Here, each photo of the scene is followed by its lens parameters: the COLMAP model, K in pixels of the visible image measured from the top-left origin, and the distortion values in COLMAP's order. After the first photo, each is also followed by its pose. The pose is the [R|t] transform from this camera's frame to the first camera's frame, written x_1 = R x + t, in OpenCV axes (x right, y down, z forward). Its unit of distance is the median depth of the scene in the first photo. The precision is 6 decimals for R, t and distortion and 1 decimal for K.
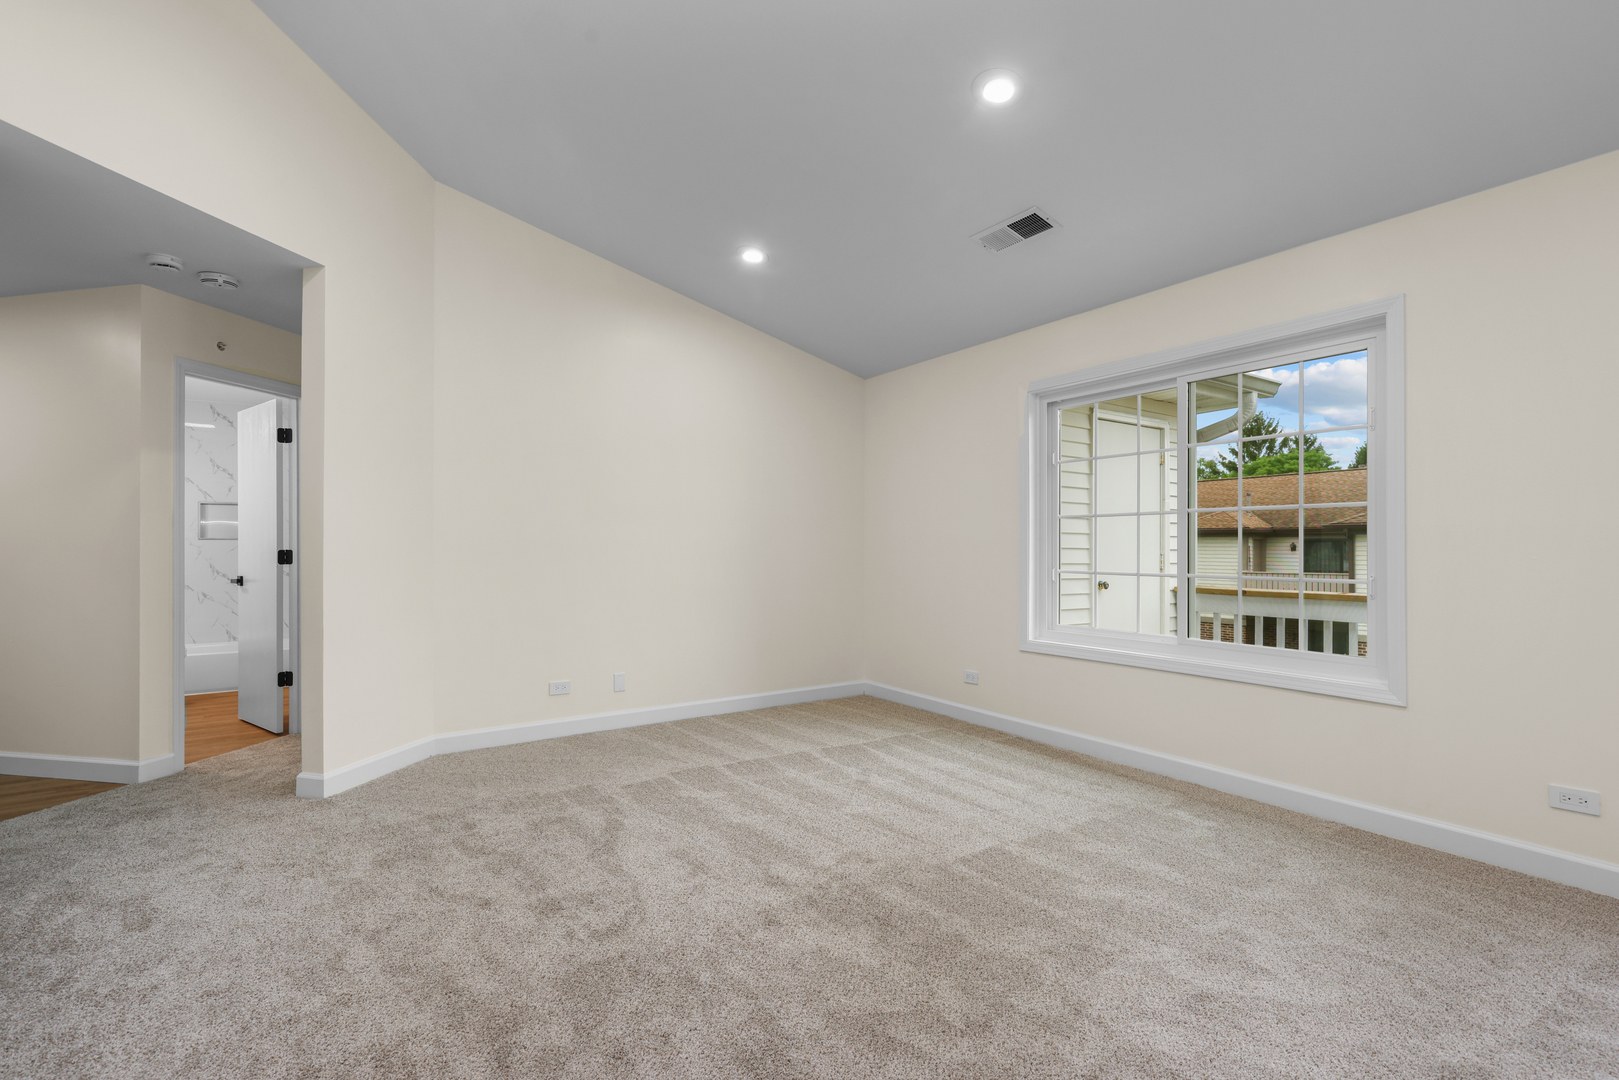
lens RADIAL K [[739.8, 0, 845.5], [0, 739.8, 542.8], [0, 0, 1]] dist [-0.002010, -0.000094]
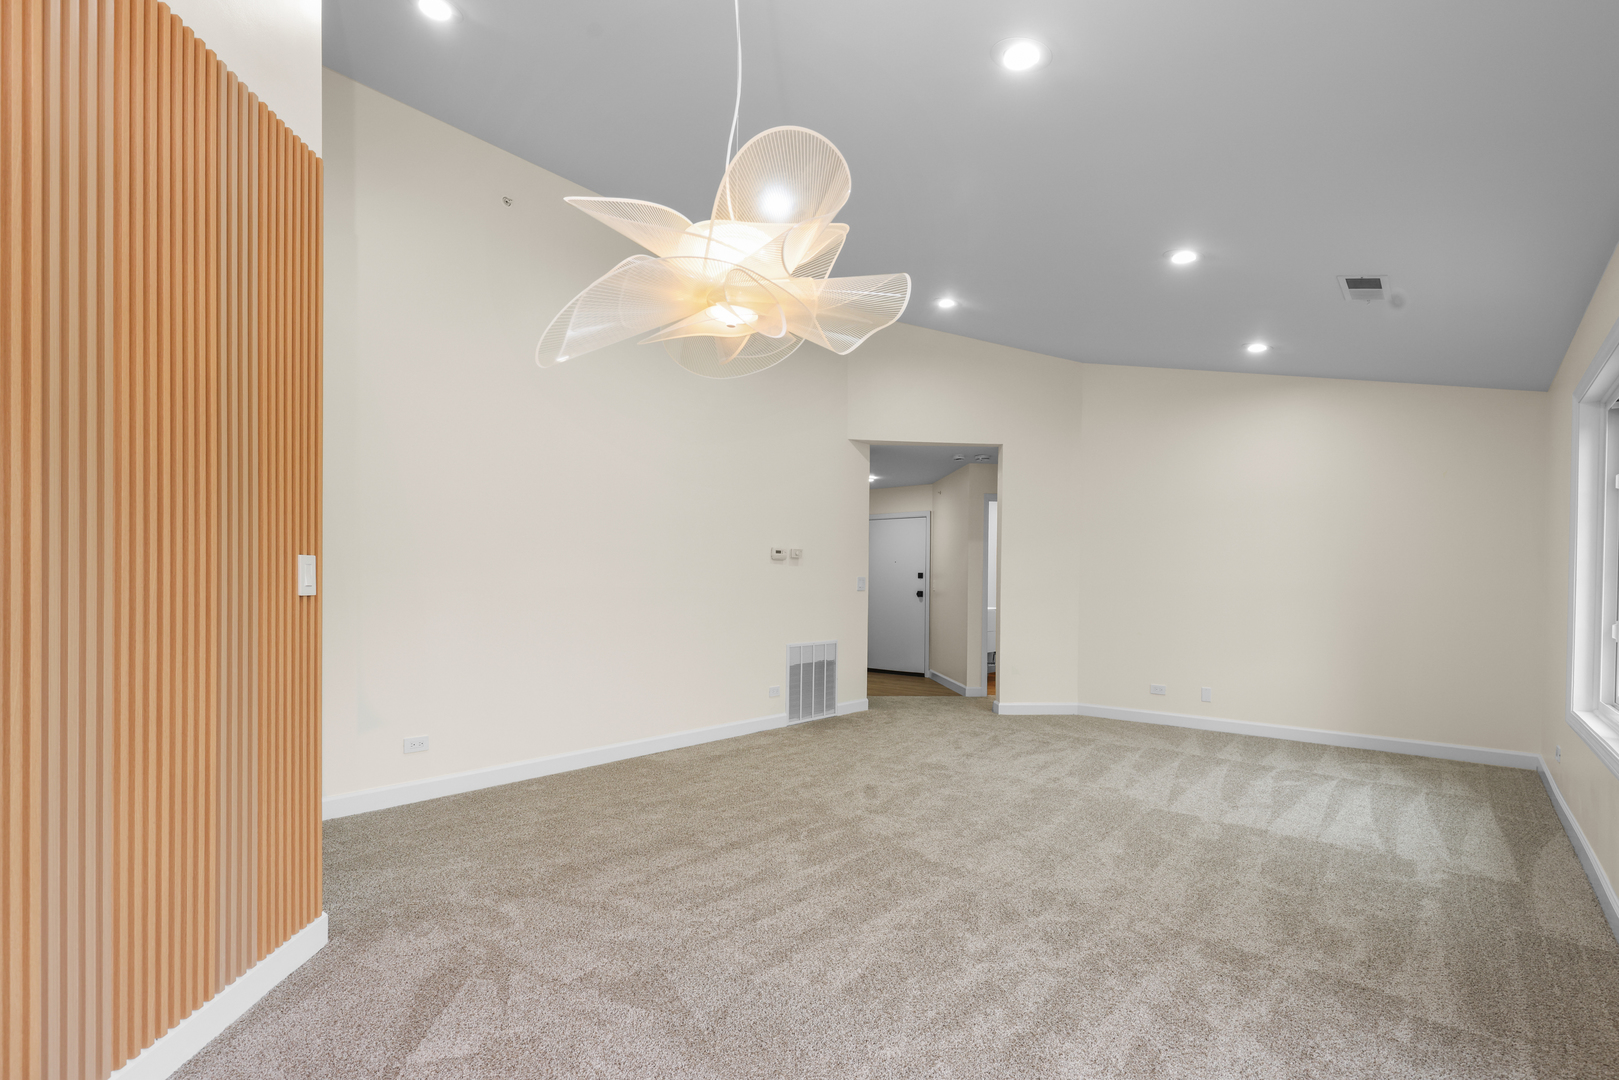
lens RADIAL K [[759.5, 0, 805.6], [0, 759.5, 591.2], [0, 0, 1]] dist [0.000440, 0.000125]
pose [[0.267778, 0.011896, -0.963407, 1.082164], [-0.004482, 0.999928, 0.011102, -0.004806], [0.963470, 0.001345, 0.267812, -0.039263]]
